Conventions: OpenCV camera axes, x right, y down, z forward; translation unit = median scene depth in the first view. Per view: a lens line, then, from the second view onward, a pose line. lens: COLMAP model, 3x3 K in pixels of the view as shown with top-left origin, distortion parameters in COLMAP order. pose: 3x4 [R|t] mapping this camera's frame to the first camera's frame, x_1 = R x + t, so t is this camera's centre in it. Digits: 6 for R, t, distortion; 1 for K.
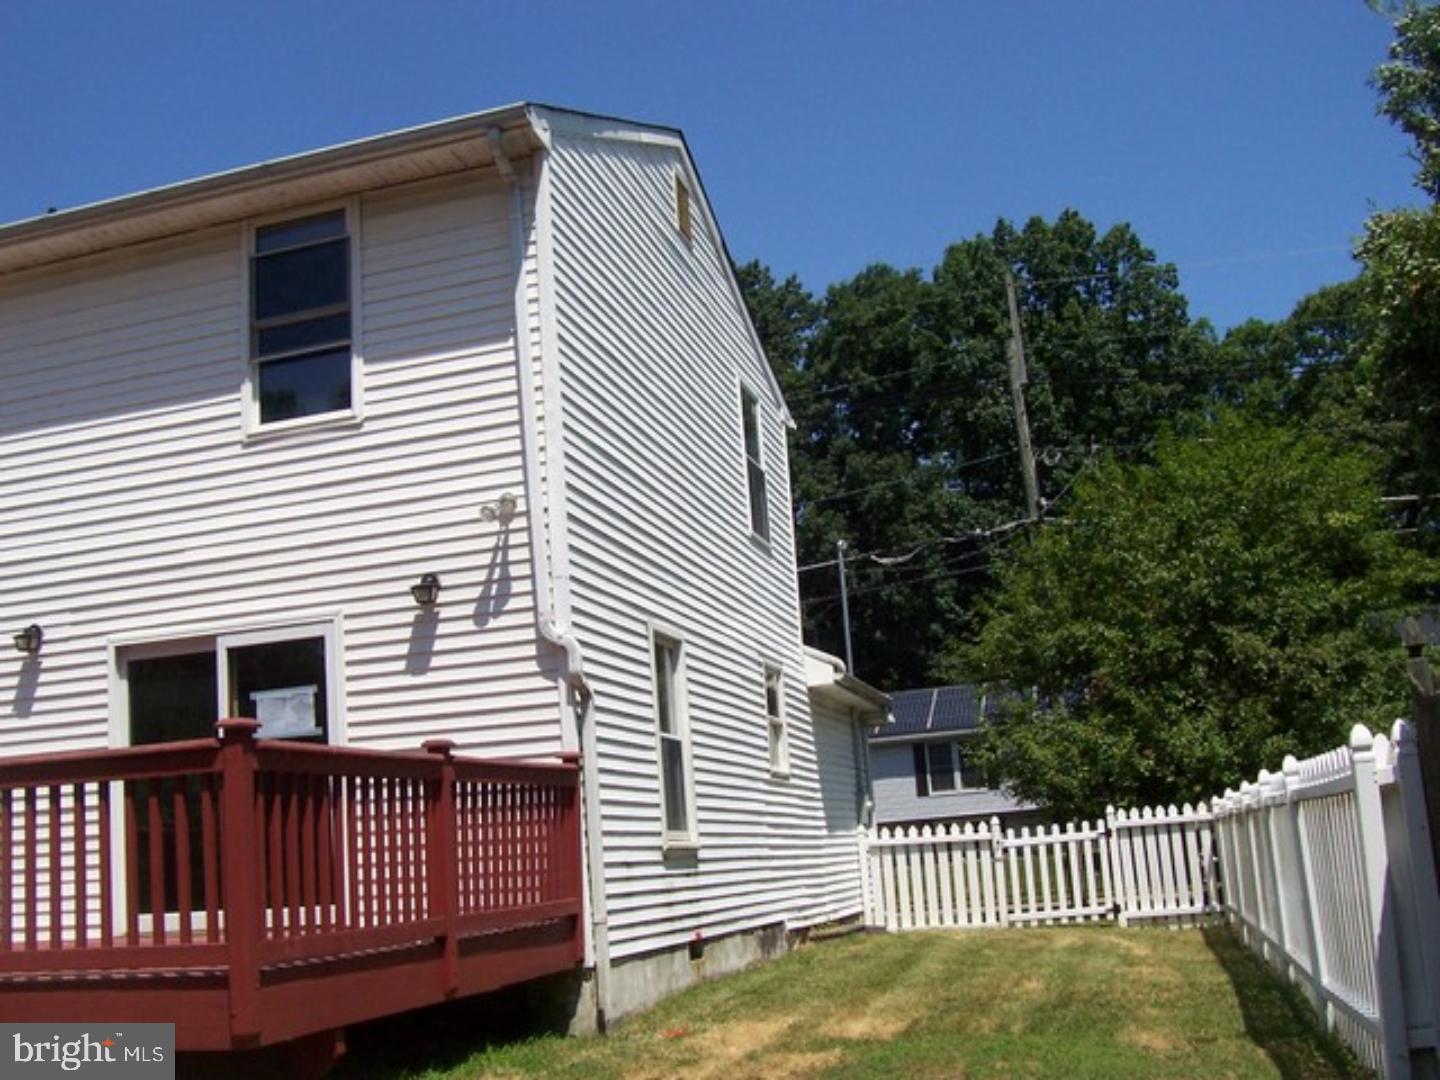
lens RADIAL K [[1546.6, 0, 720.0], [0, 1546.6, 540.0], [0, 0, 1]] dist [-0.184540, 0.162902]
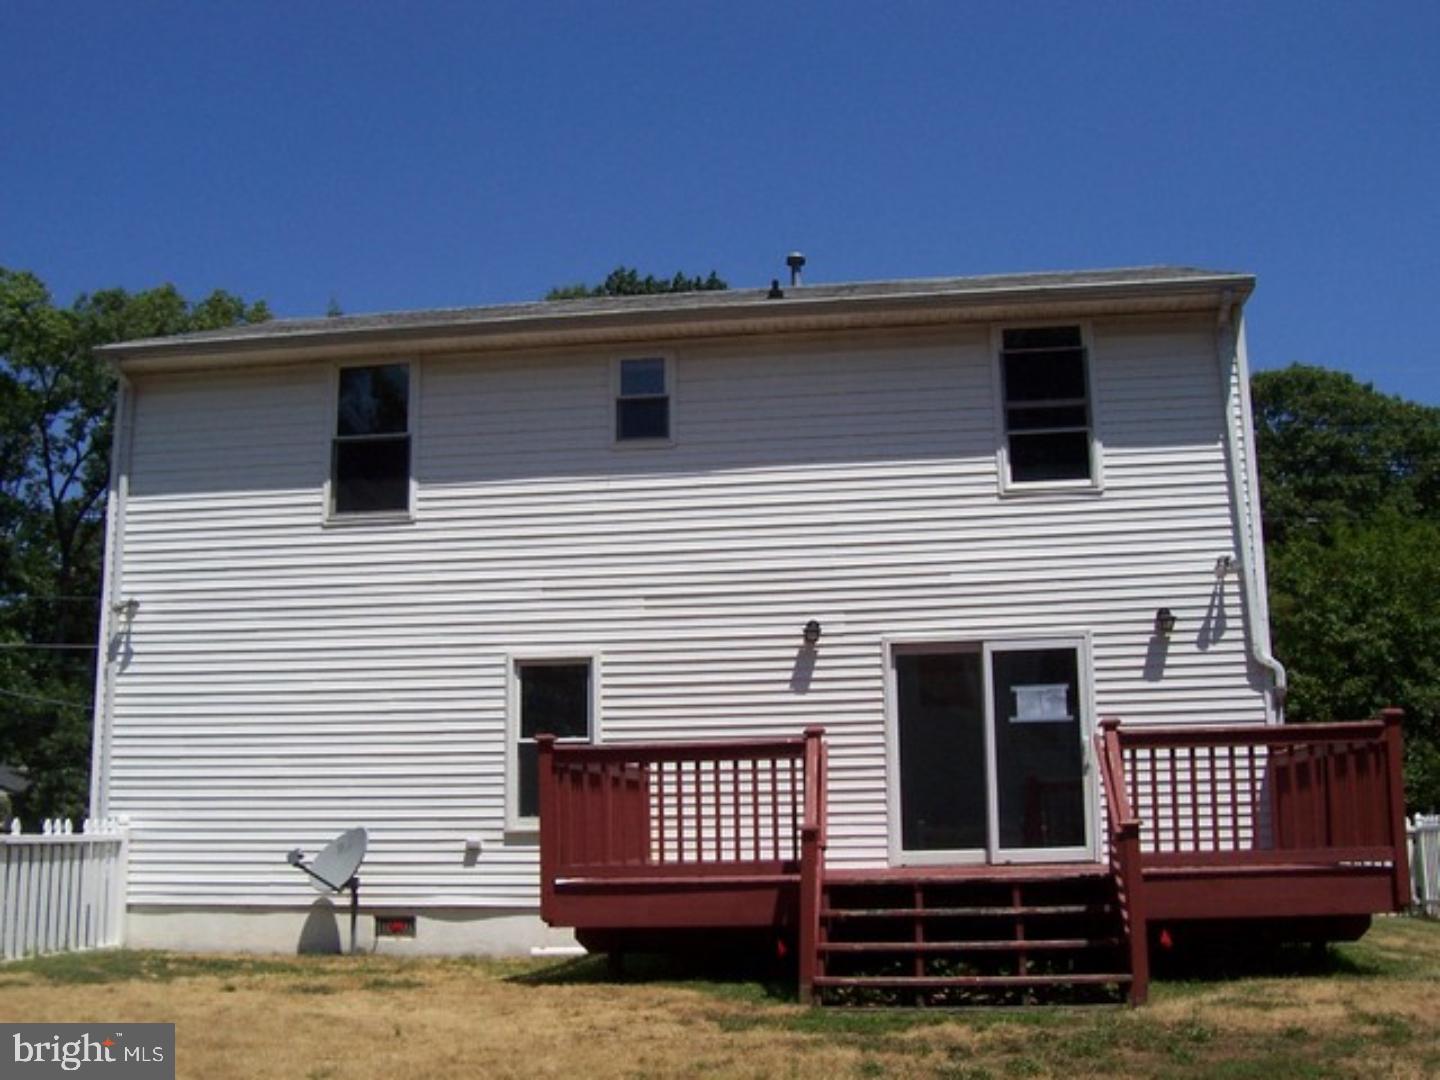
lens RADIAL K [[1546.6, 0, 720.0], [0, 1546.6, 540.0], [0, 0, 1]] dist [-0.184540, 0.162902]
pose [[0.988309, 0.088858, 0.123890, -0.738805], [-0.088041, 0.996044, -0.012062, 0.012098], [-0.124471, 0.001014, 0.992223, -0.295804]]
